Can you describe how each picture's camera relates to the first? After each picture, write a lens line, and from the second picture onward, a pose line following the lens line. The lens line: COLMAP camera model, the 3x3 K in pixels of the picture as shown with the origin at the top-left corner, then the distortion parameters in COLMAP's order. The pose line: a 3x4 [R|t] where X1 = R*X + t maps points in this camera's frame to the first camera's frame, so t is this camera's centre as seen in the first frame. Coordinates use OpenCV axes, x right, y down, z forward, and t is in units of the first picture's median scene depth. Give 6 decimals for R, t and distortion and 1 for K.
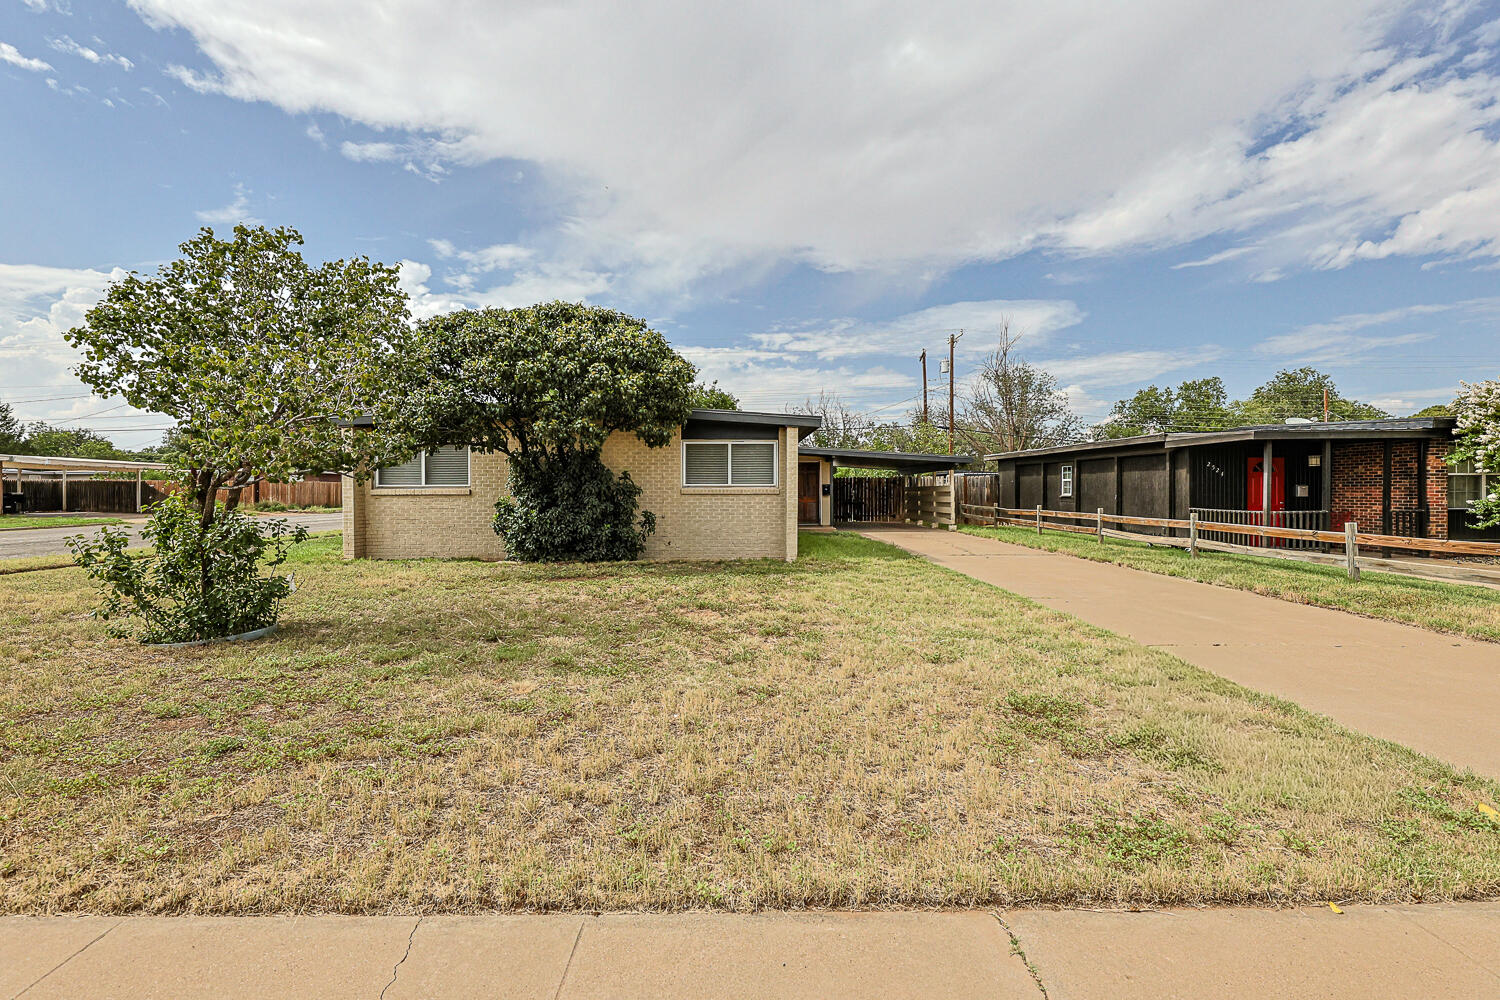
lens RADIAL K [[647.6, 0, 750.0], [0, 647.6, 500.0], [0, 0, 1]] dist [0.000650, -0.004610]
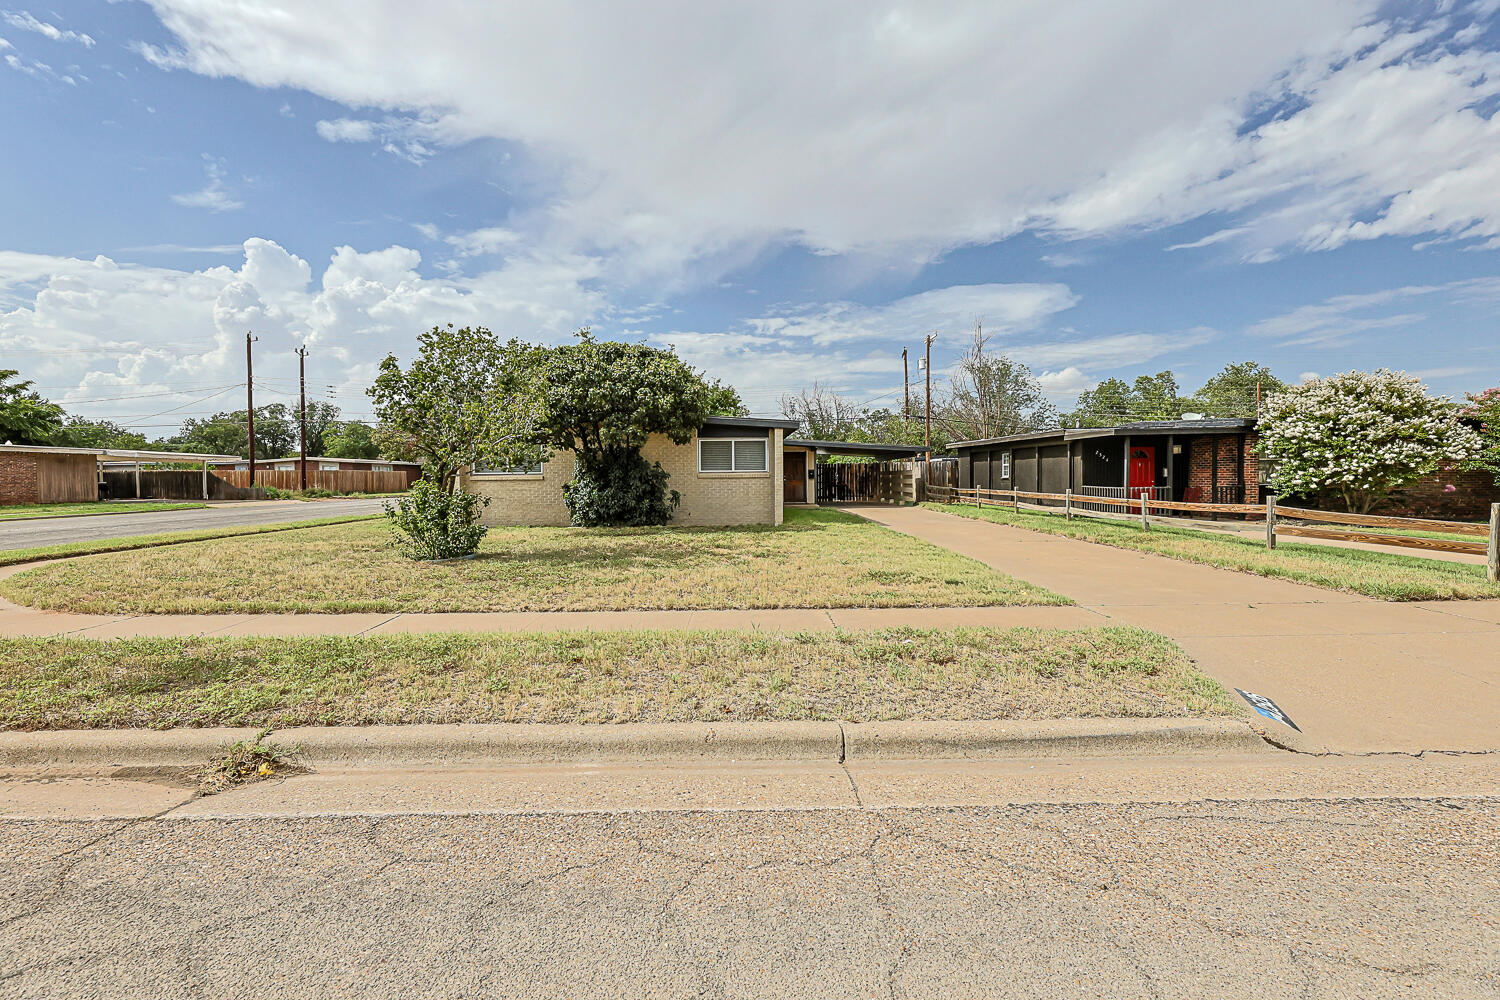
lens RADIAL K [[658.9, 0, 743.2], [0, 658.9, 480.3], [0, 0, 1]] dist [-0.008976, 0.000034]
pose [[0.999973, -0.007258, 0.001138, -0.007586], [0.007266, 0.999945, -0.007611, 0.004569], [-0.001083, 0.007619, 0.999970, -0.256987]]
